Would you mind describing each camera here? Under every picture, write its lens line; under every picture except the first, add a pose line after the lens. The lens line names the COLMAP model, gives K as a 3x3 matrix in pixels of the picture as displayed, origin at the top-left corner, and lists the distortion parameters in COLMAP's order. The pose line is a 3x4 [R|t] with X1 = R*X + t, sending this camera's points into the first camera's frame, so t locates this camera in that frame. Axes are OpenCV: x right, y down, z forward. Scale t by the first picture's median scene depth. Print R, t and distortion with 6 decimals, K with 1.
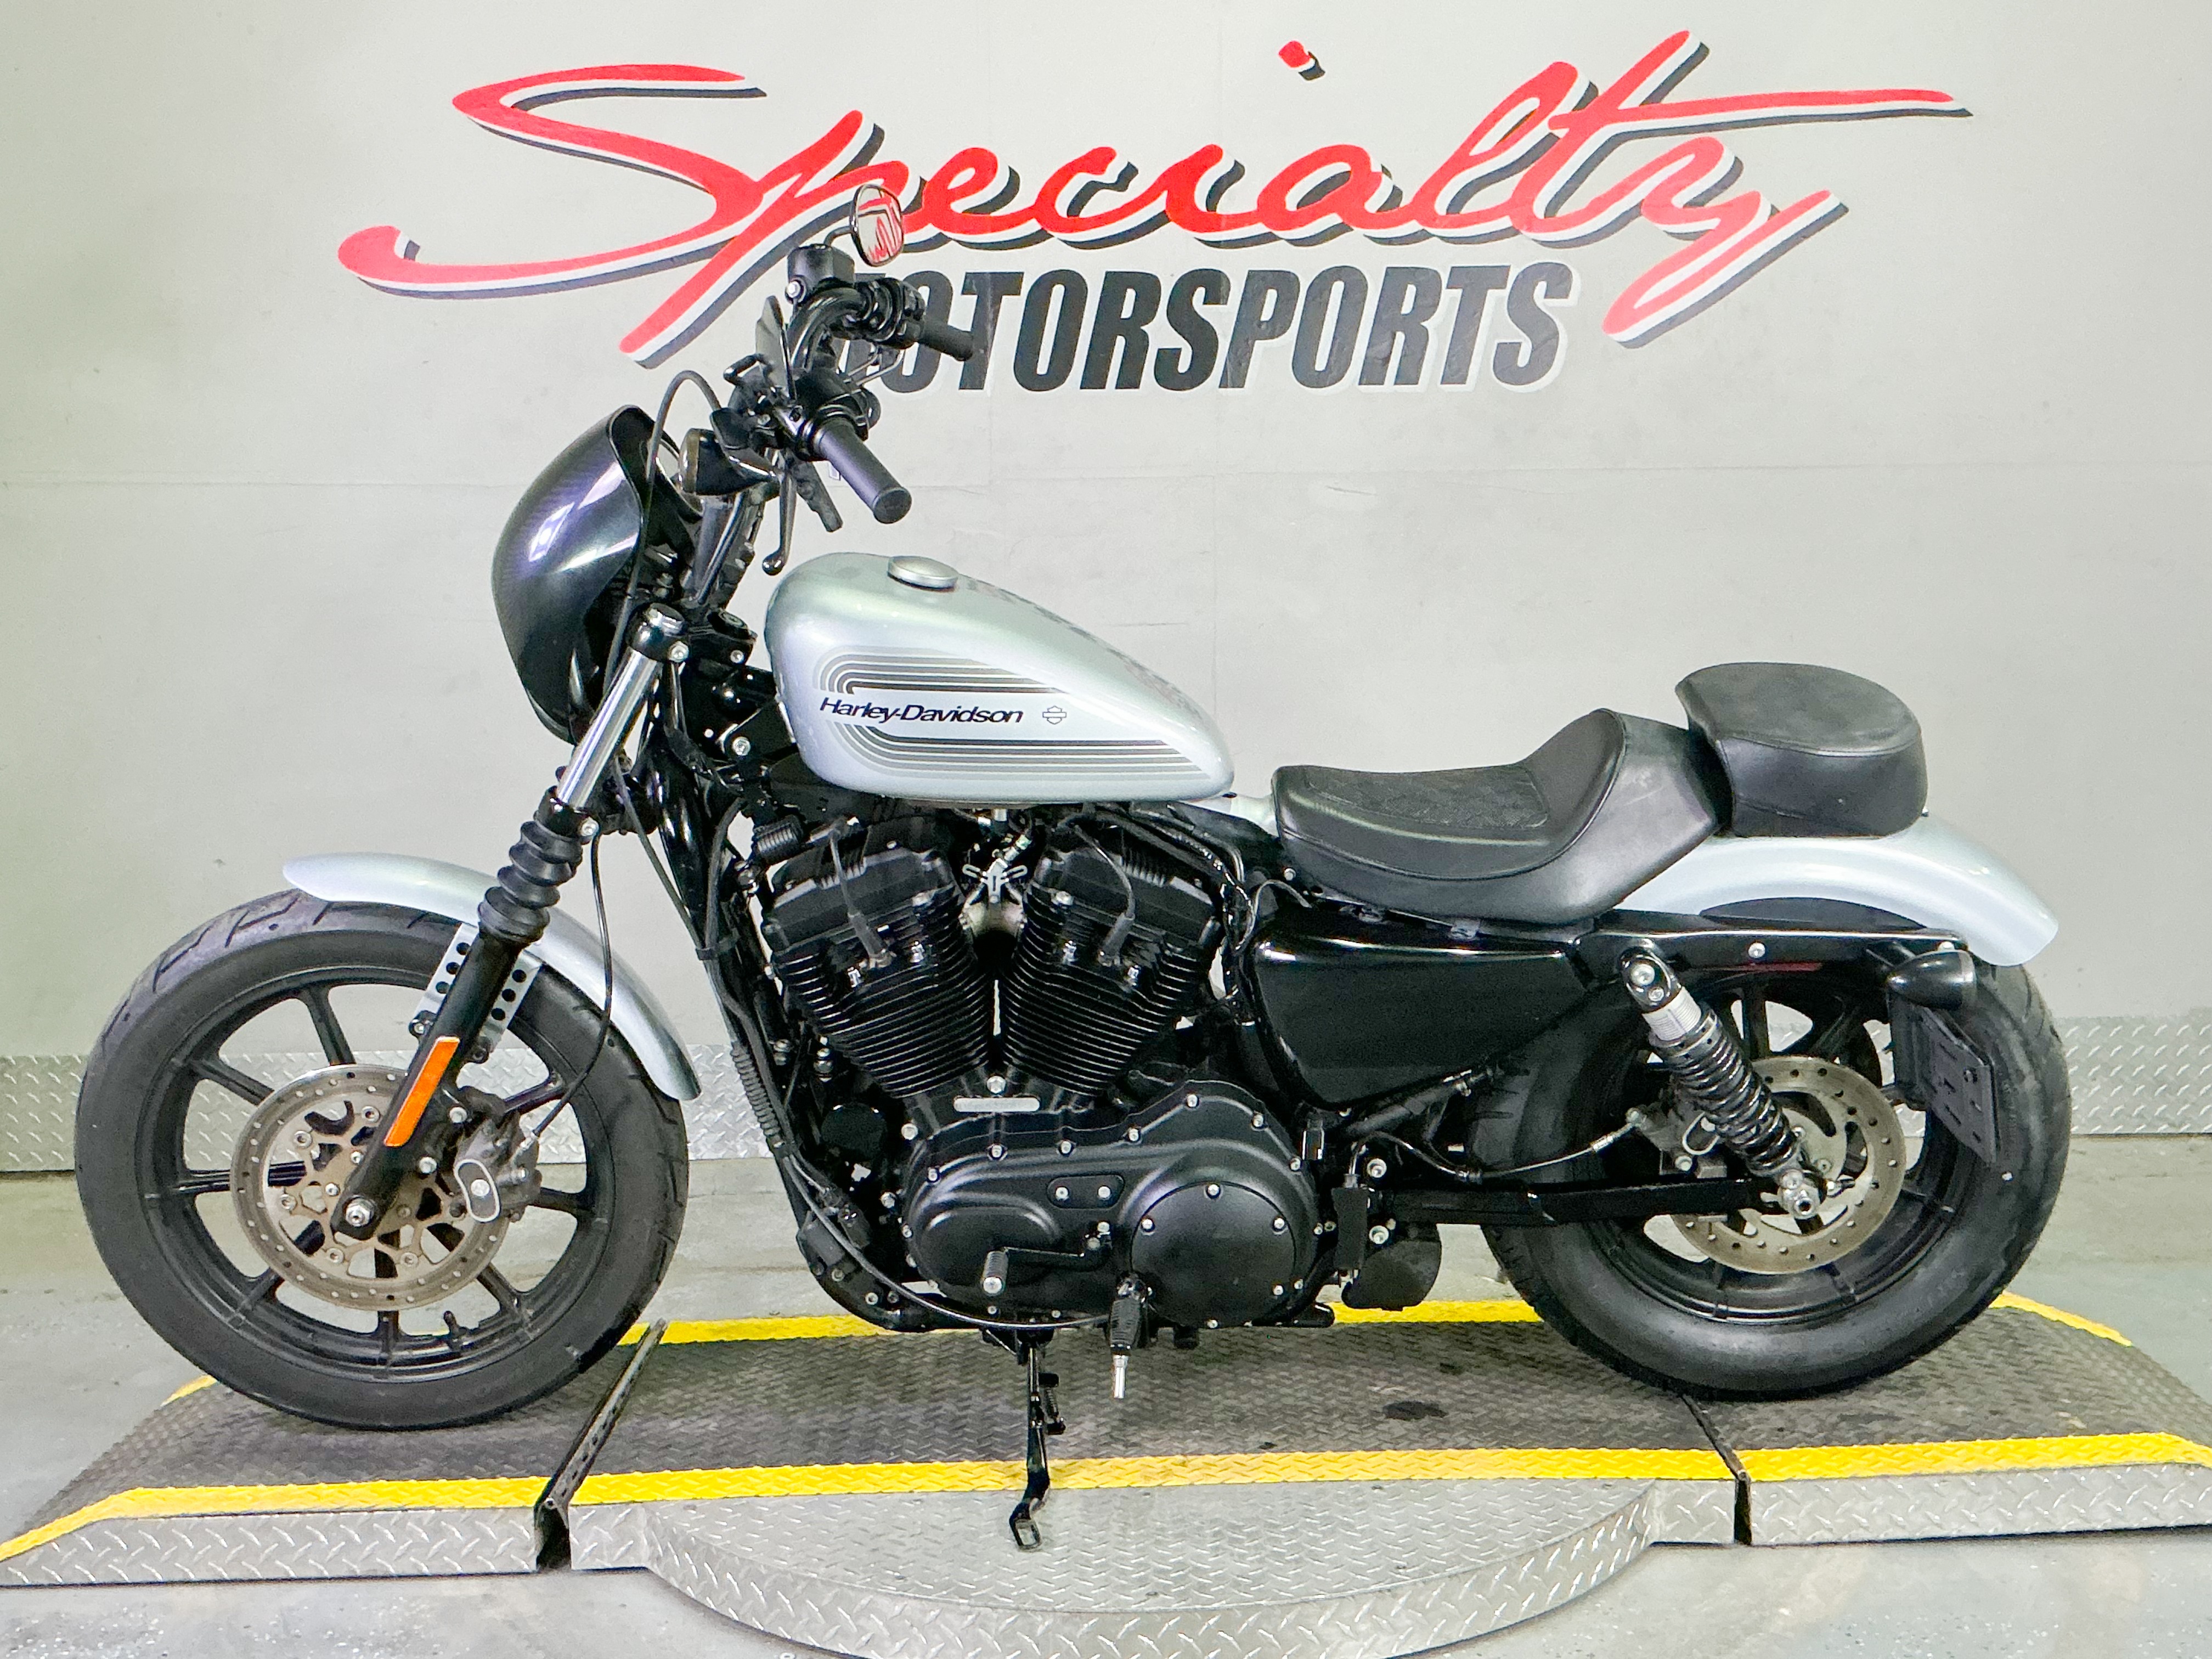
lens RADIAL K [[2448.1, 0, 1090.7], [0, 2448.1, 841.2], [0, 0, 1]] dist [0.076085, 0.000000]
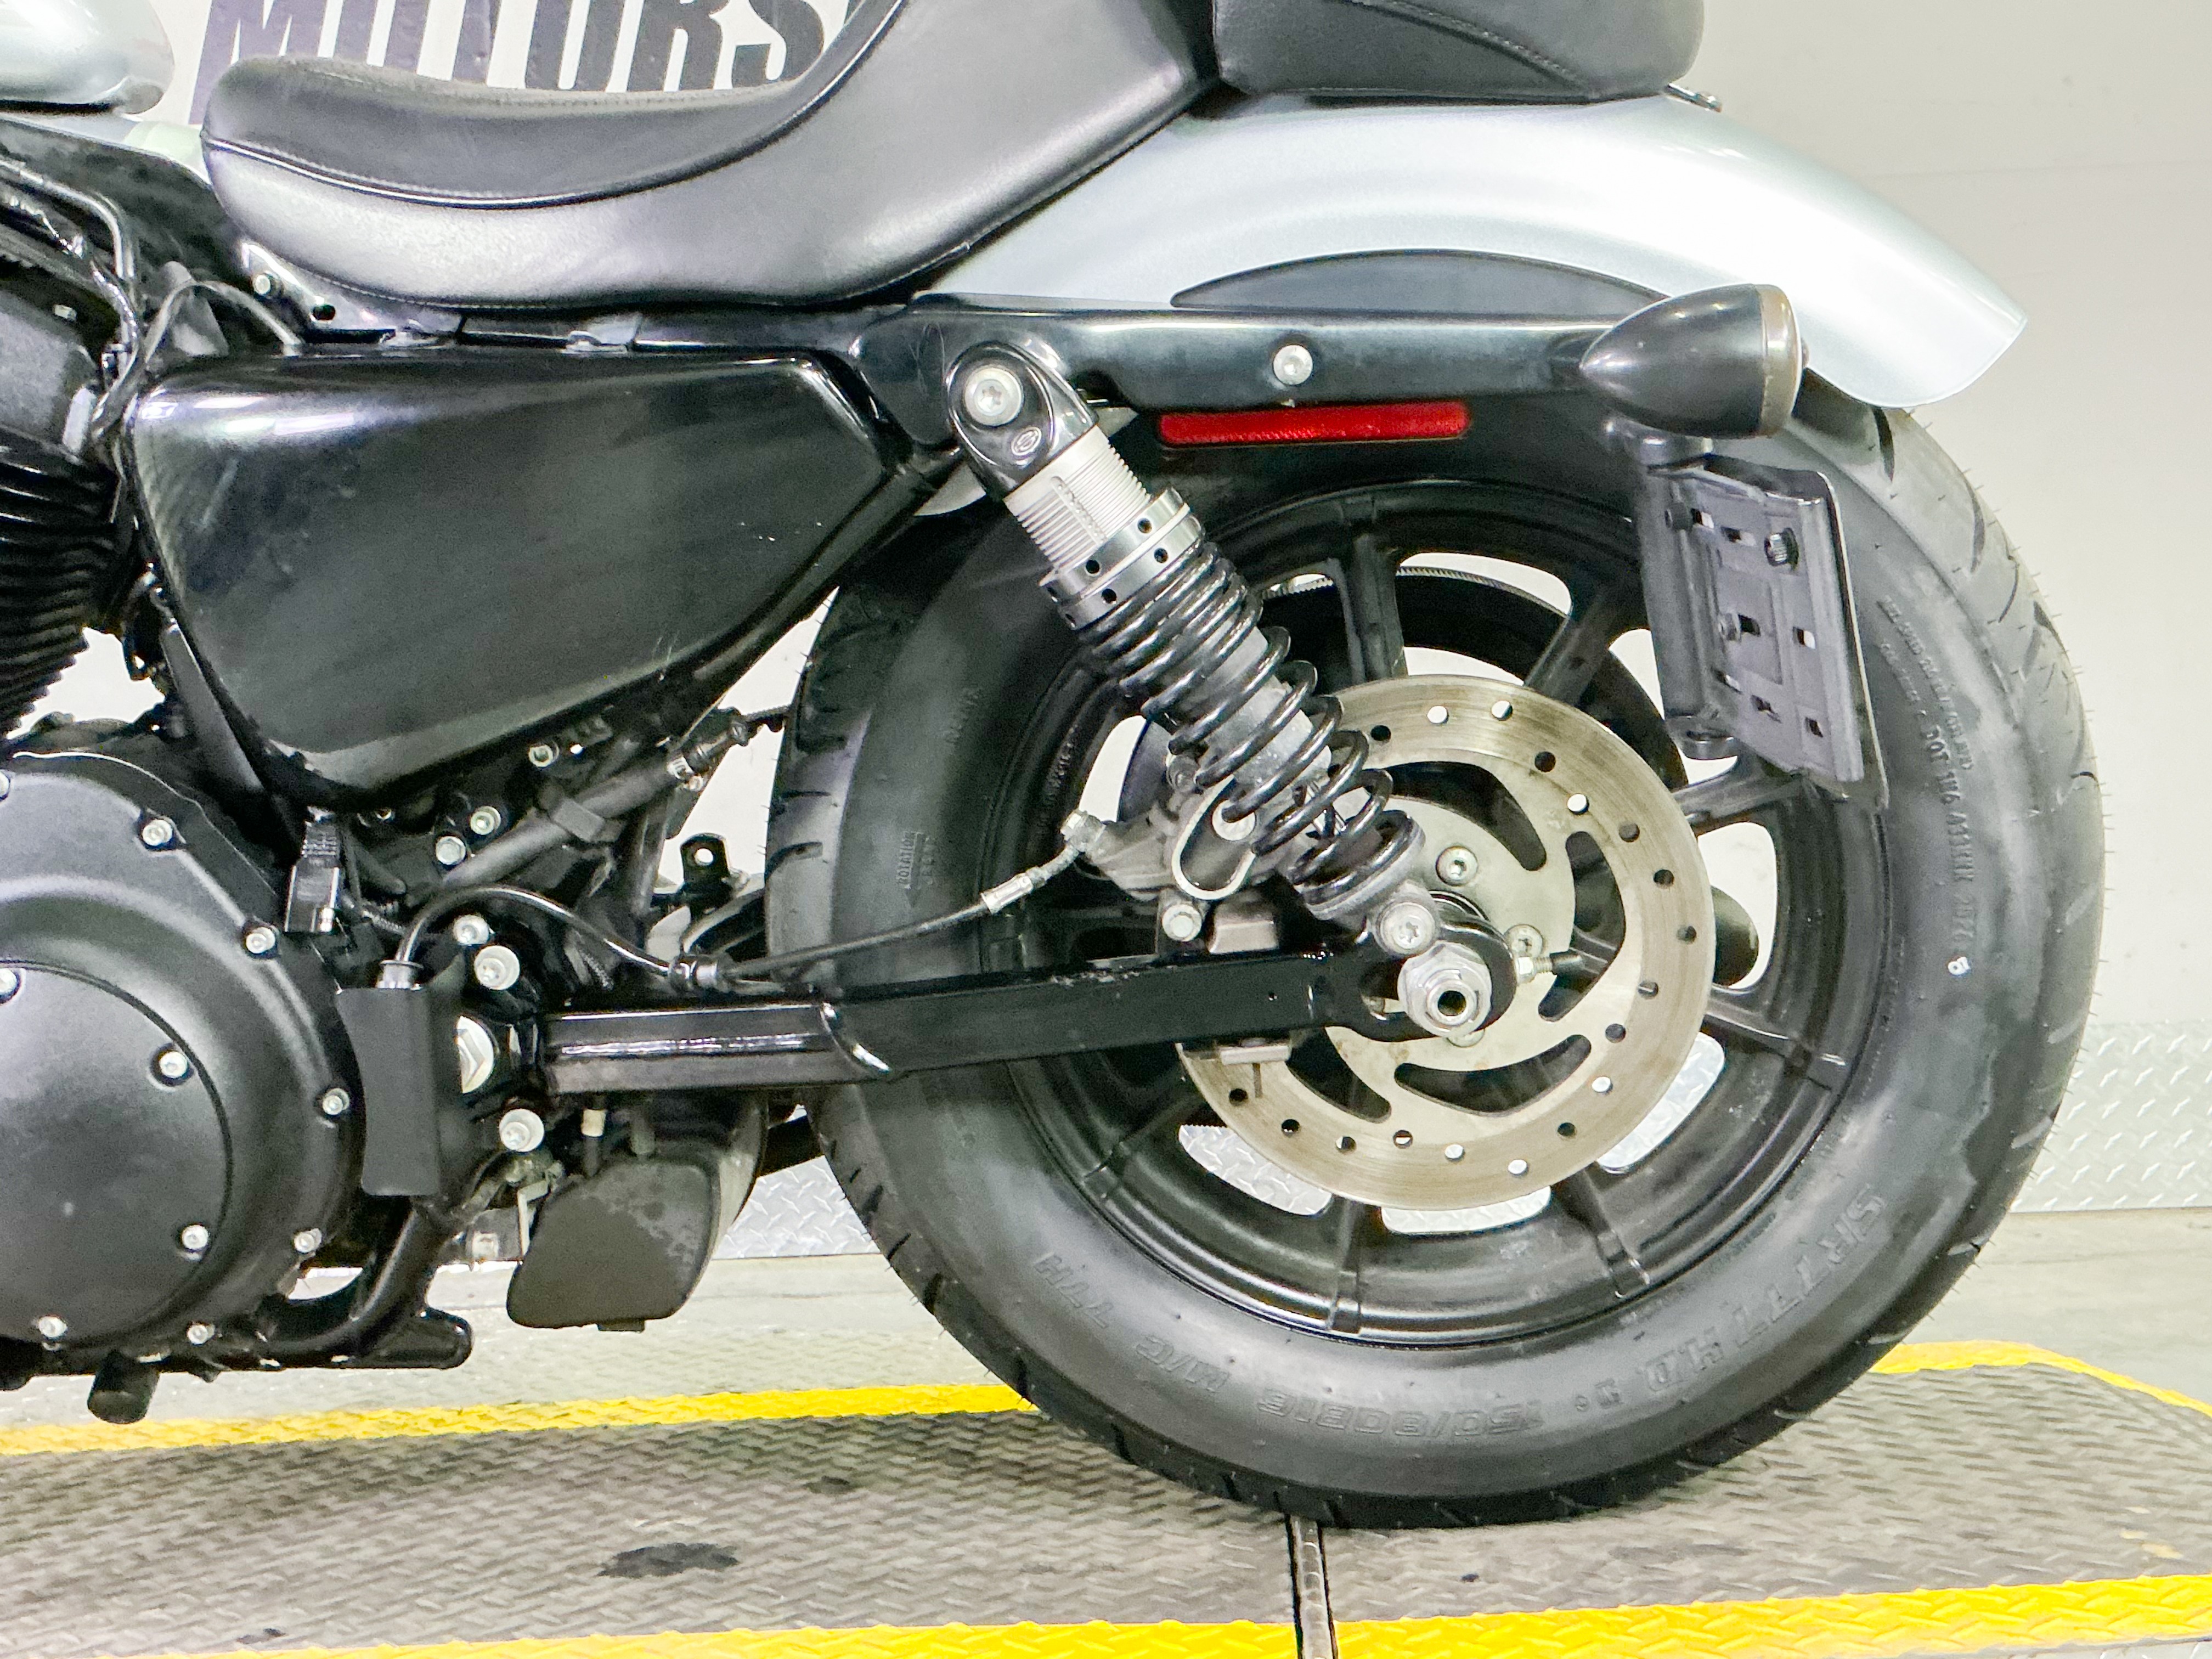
lens RADIAL K [[2448.1, 0, 1106.1], [0, 2448.1, 853.2], [0, 0, 1]] dist [0.076085, 0.000000]
pose [[0.998924, -0.022869, -0.040342, 0.155231], [0.017708, 0.992132, -0.123941, 0.108330], [0.042859, 0.123093, 0.991469, 0.365383]]
